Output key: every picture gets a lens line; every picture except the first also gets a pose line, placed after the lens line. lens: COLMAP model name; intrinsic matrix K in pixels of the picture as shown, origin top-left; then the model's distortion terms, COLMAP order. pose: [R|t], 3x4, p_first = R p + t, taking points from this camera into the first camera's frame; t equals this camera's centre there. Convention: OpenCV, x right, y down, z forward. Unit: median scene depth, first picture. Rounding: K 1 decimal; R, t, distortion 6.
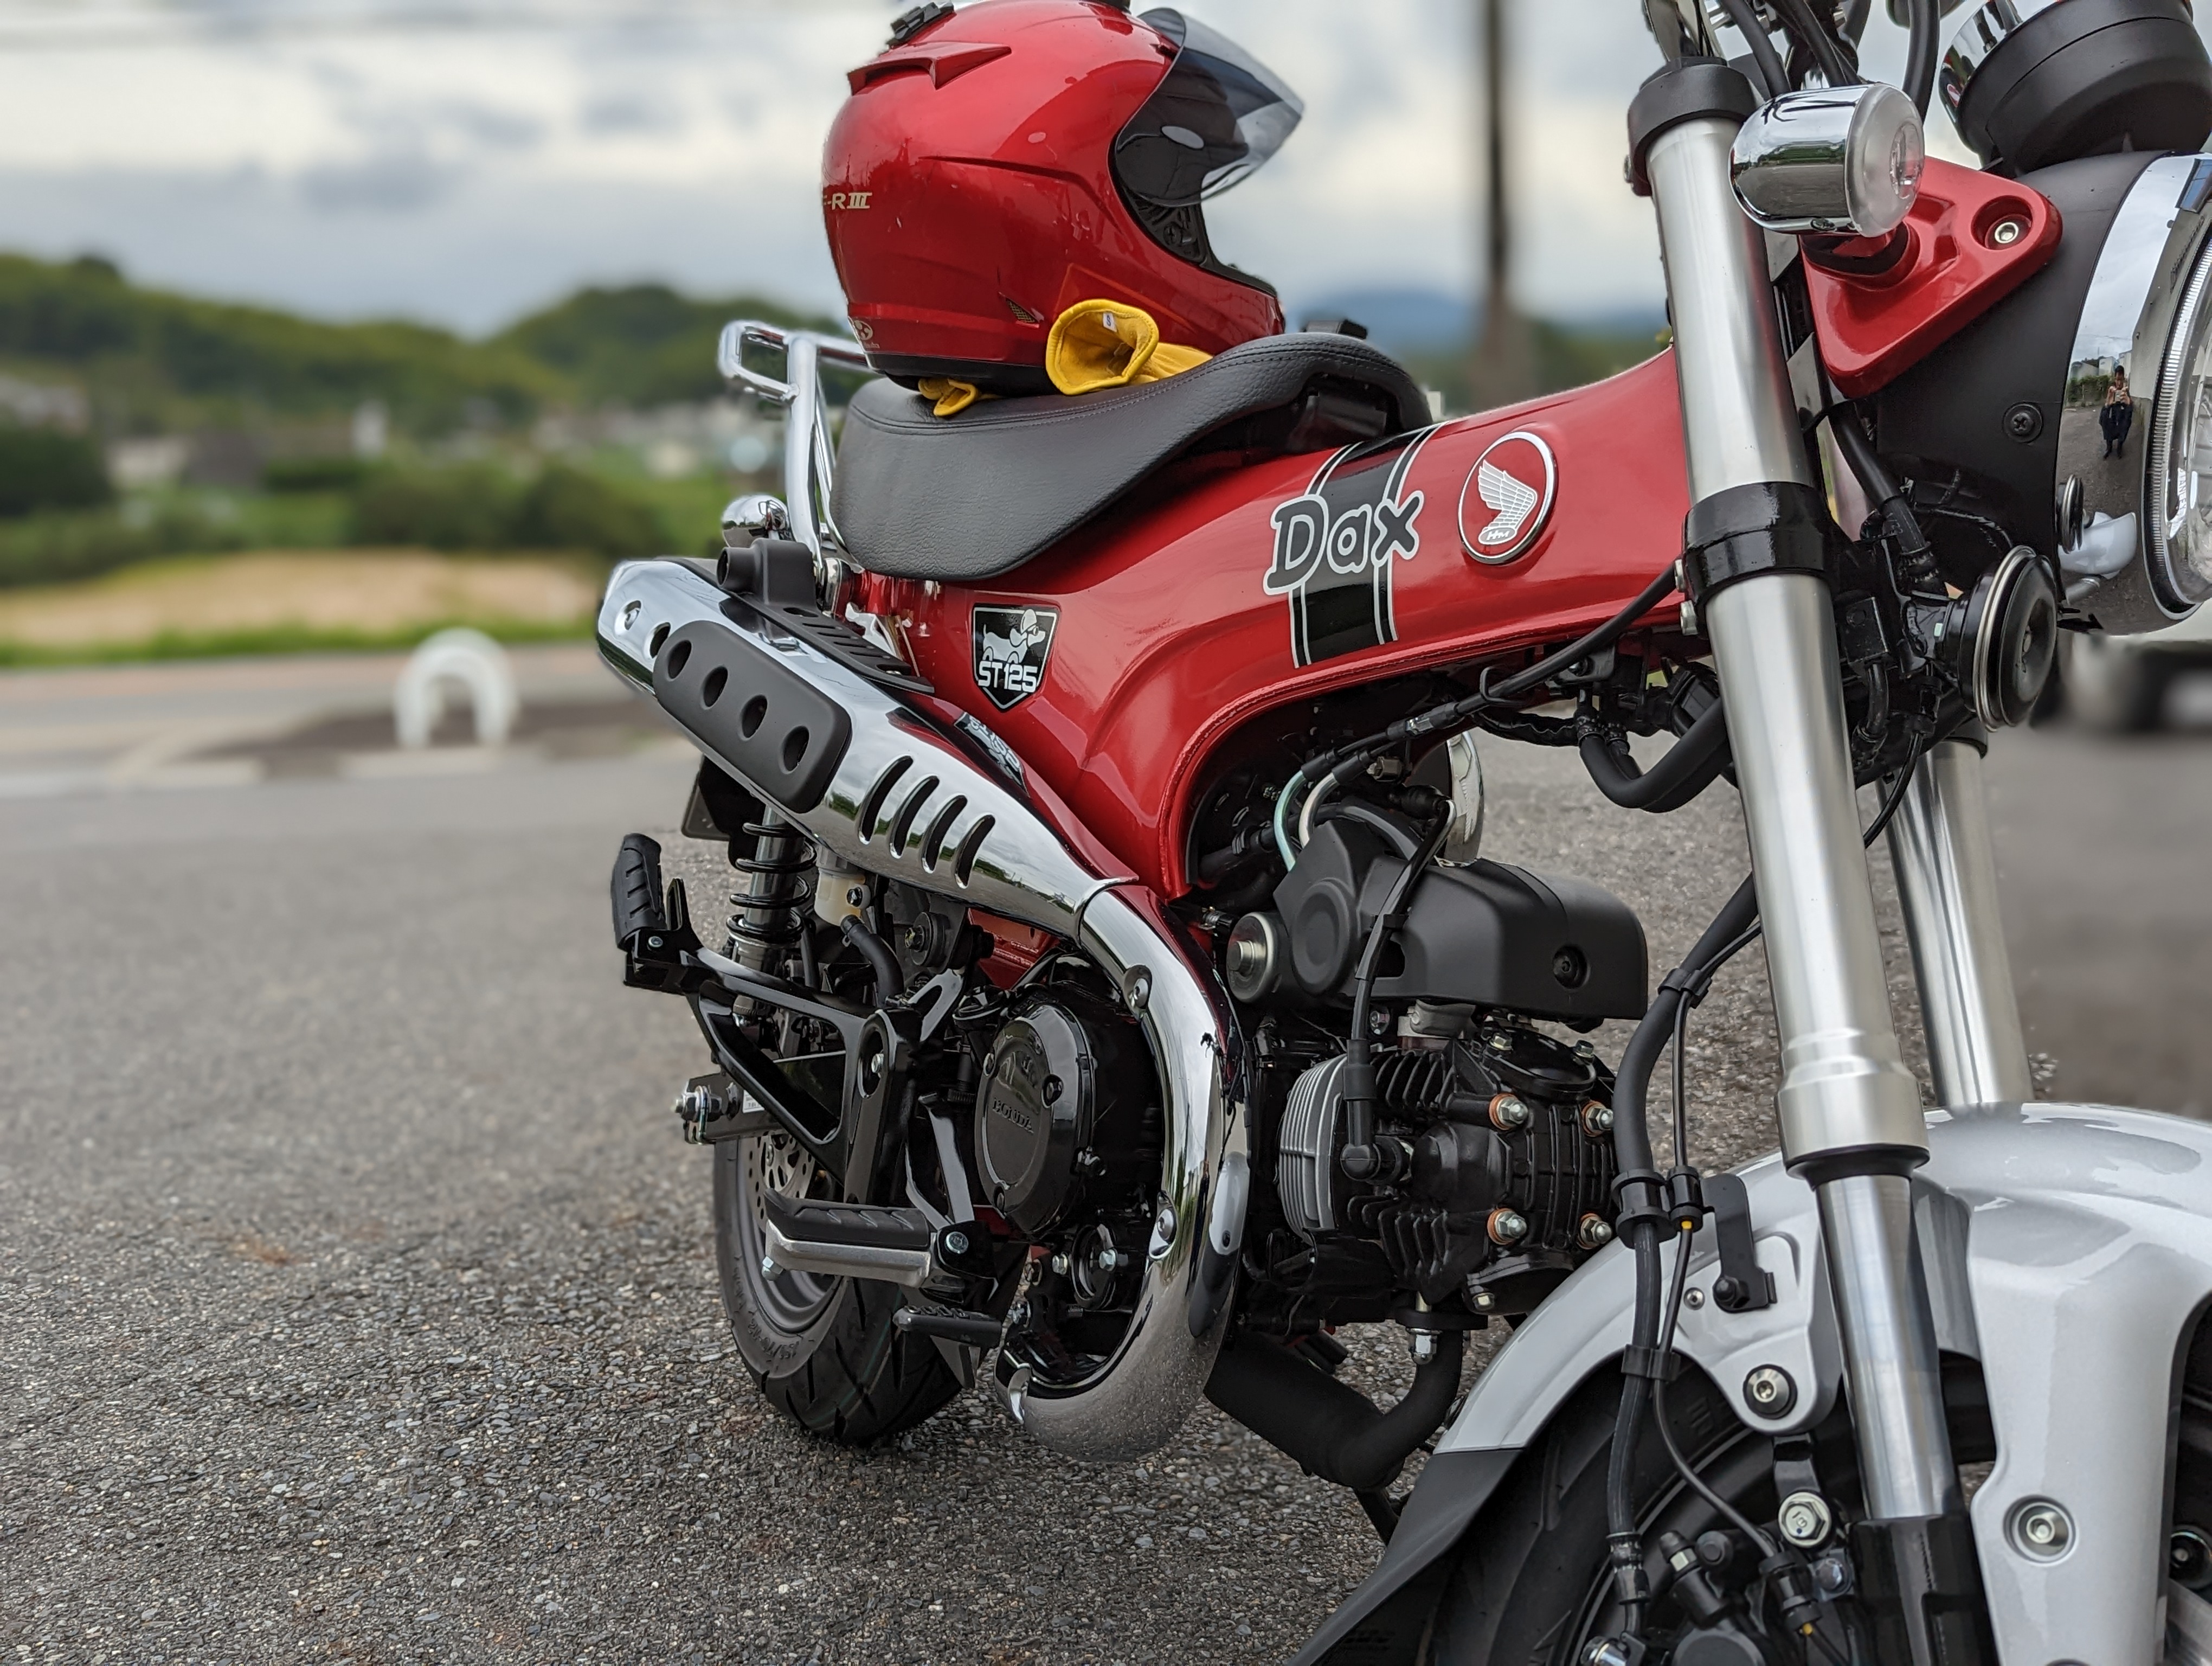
lens RADIAL K [[2335.9, 0, 1106.0], [0, 2335.9, 833.0], [0, 0, 1]] dist [0.106523, -0.262919]
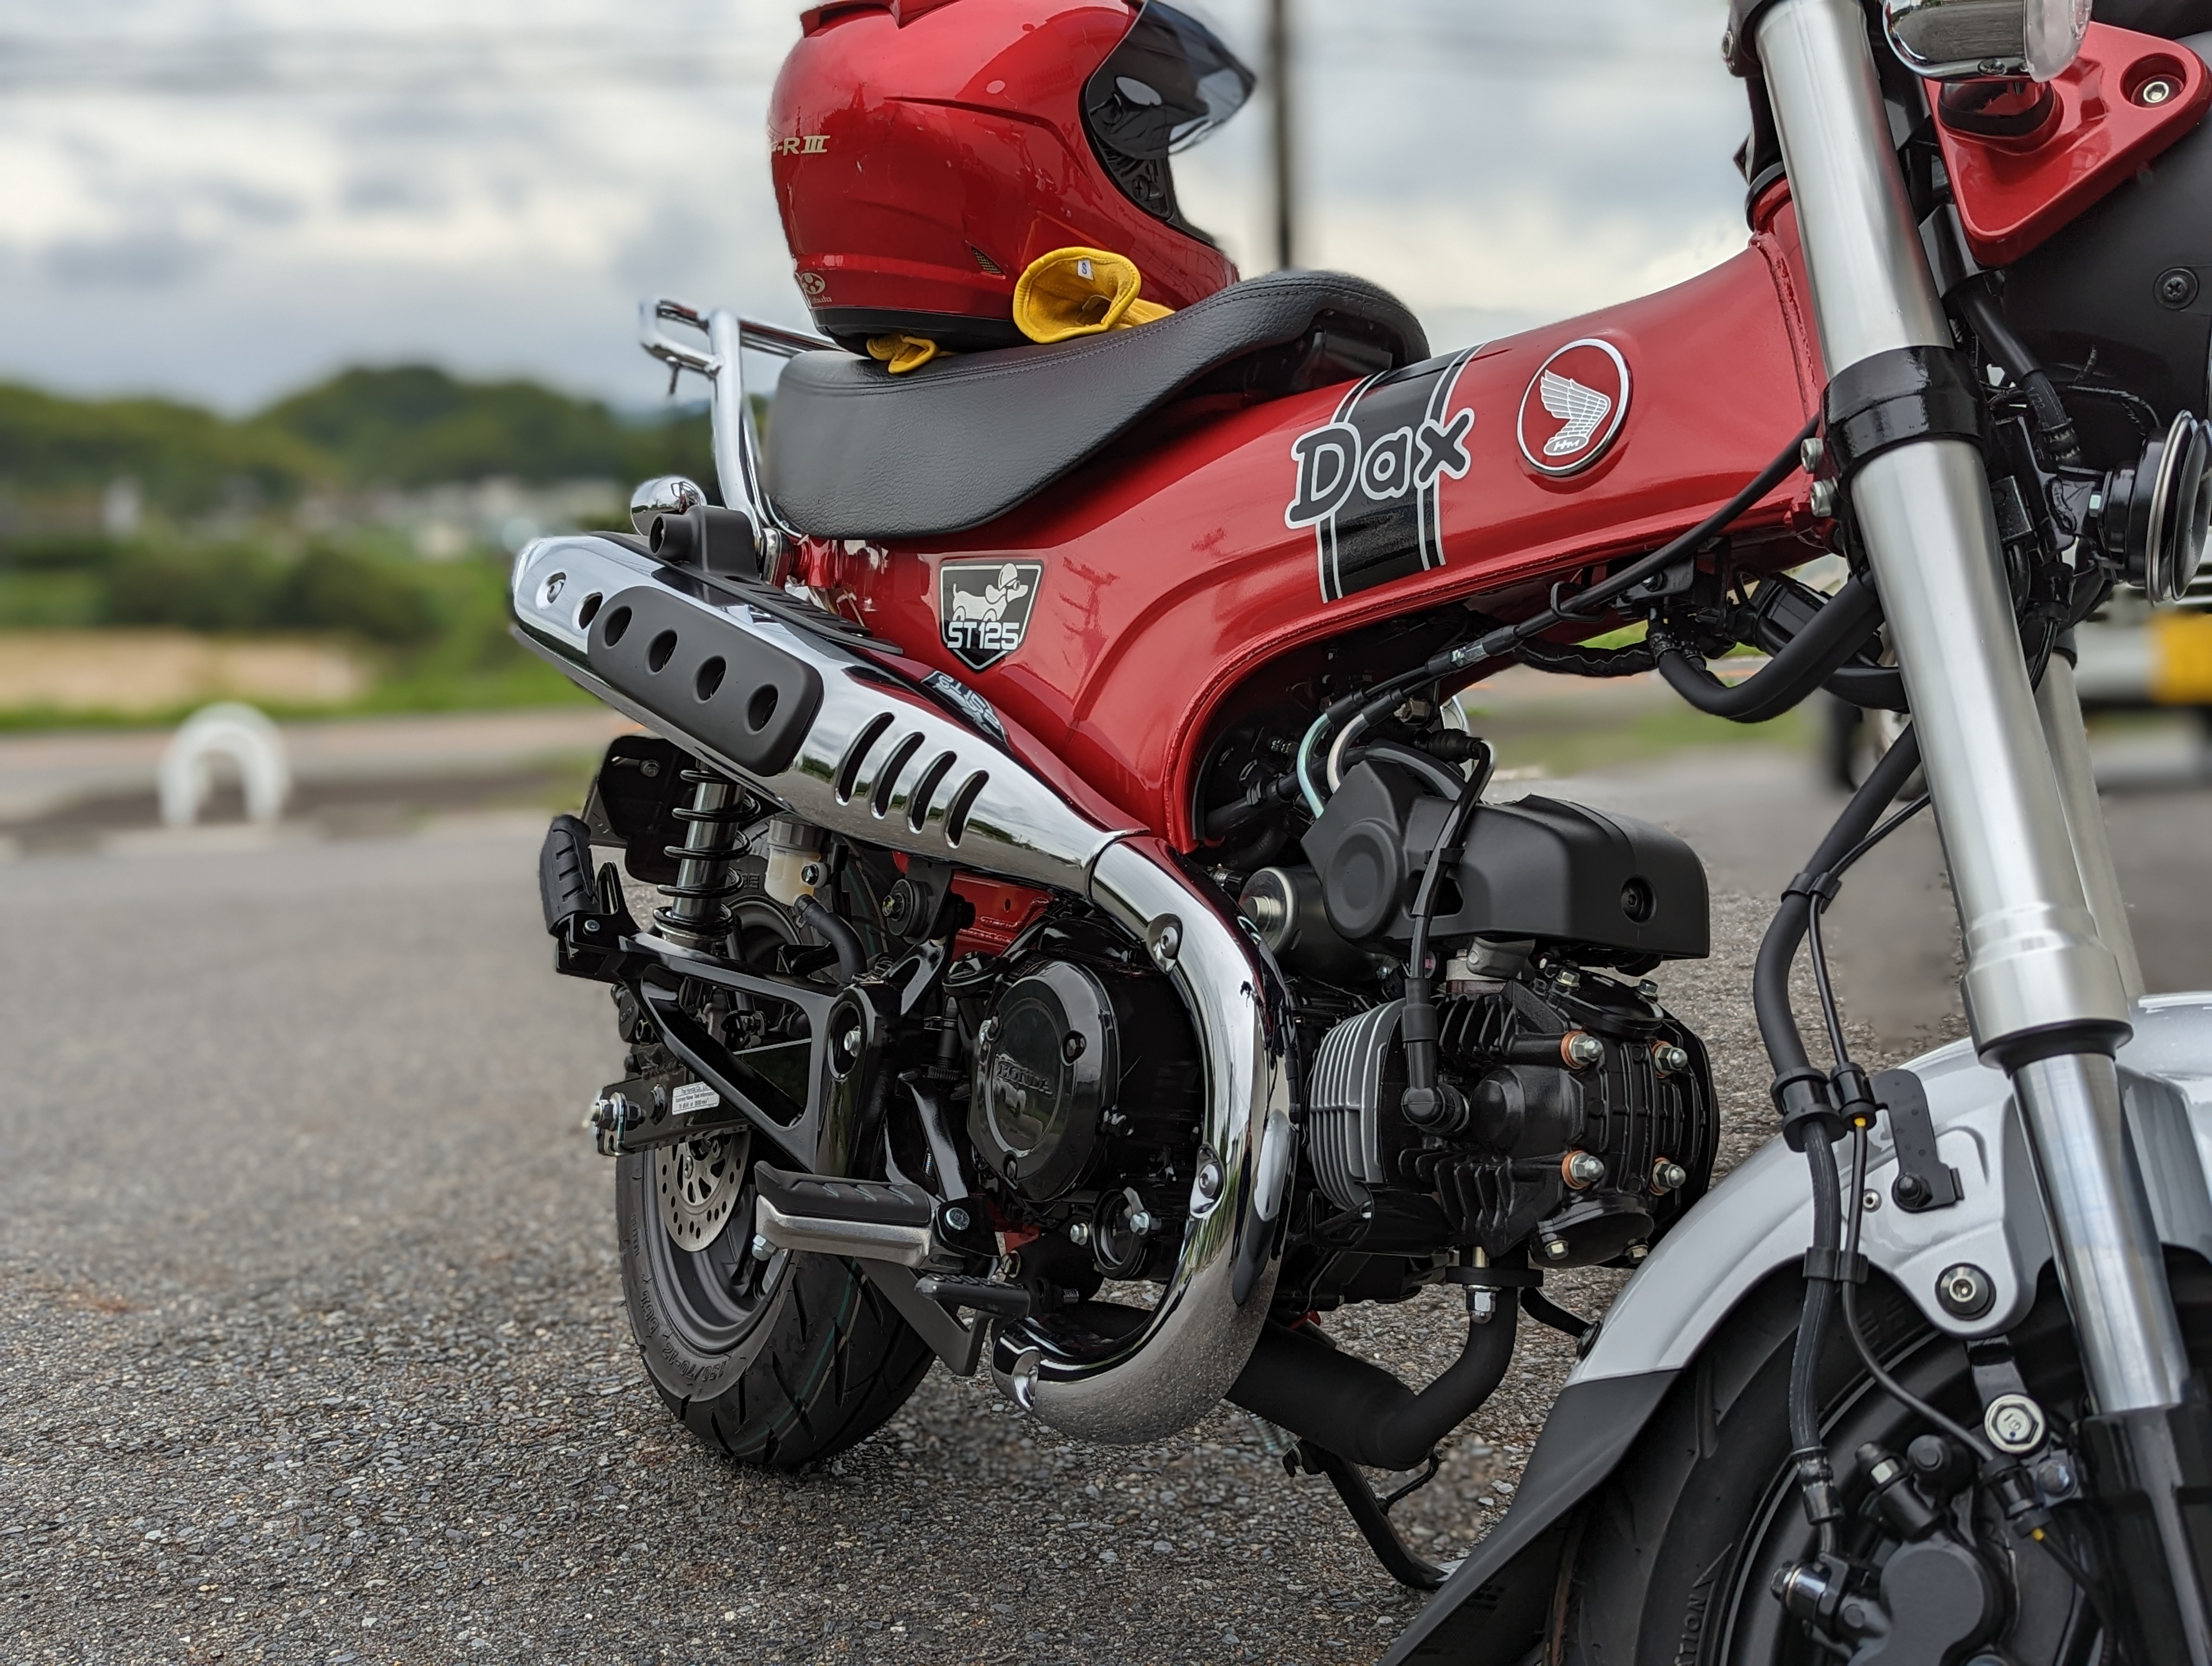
lens RADIAL K [[2333.2, 0, 1072.5], [0, 2333.2, 858.8], [0, 0, 1]] dist [0.095933, -0.174652]
pose [[0.996321, -0.001653, 0.085686, -0.086107], [0.004192, 0.999557, -0.029464, 0.051333], [-0.085599, 0.029715, 0.995886, 0.050941]]
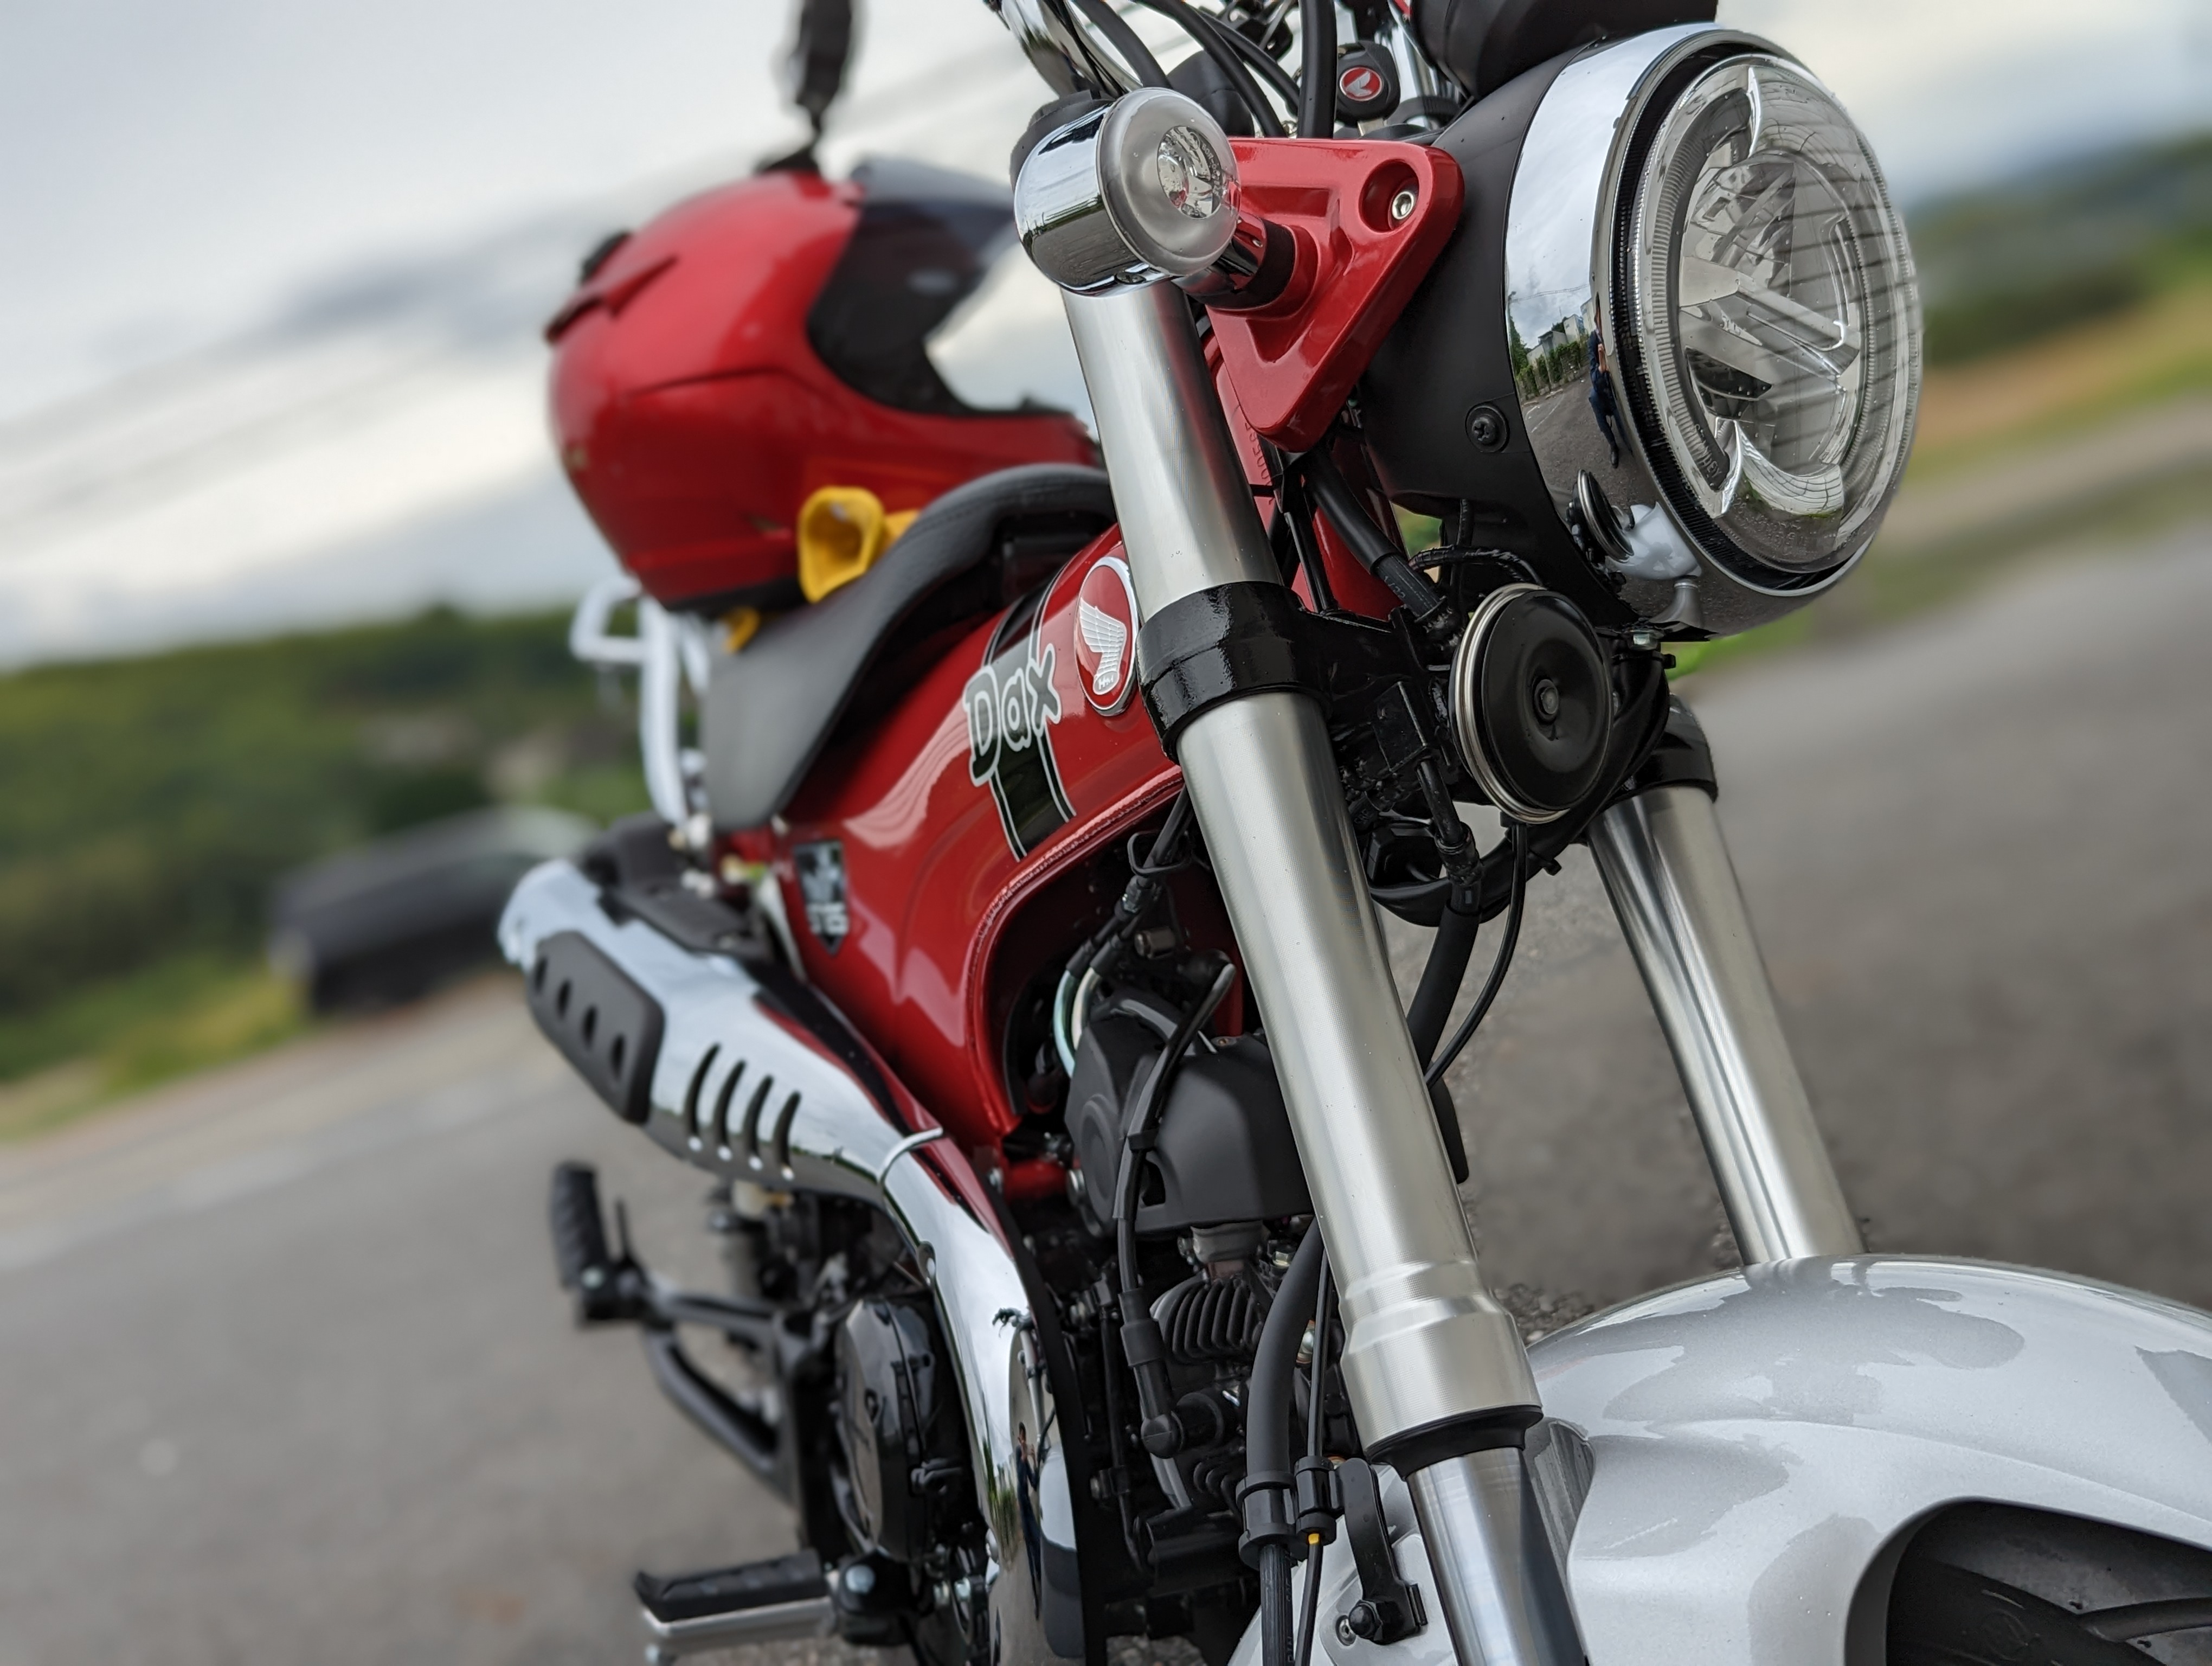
lens RADIAL K [[2335.9, 0, 1106.0], [0, 2335.9, 833.0], [0, 0, 1]] dist [0.106523, -0.262919]
pose [[0.949191, -0.263930, -0.171396, 0.220753], [0.258073, 0.964500, -0.056011, -0.019912], [0.180094, 0.008932, 0.983609, 0.125356]]
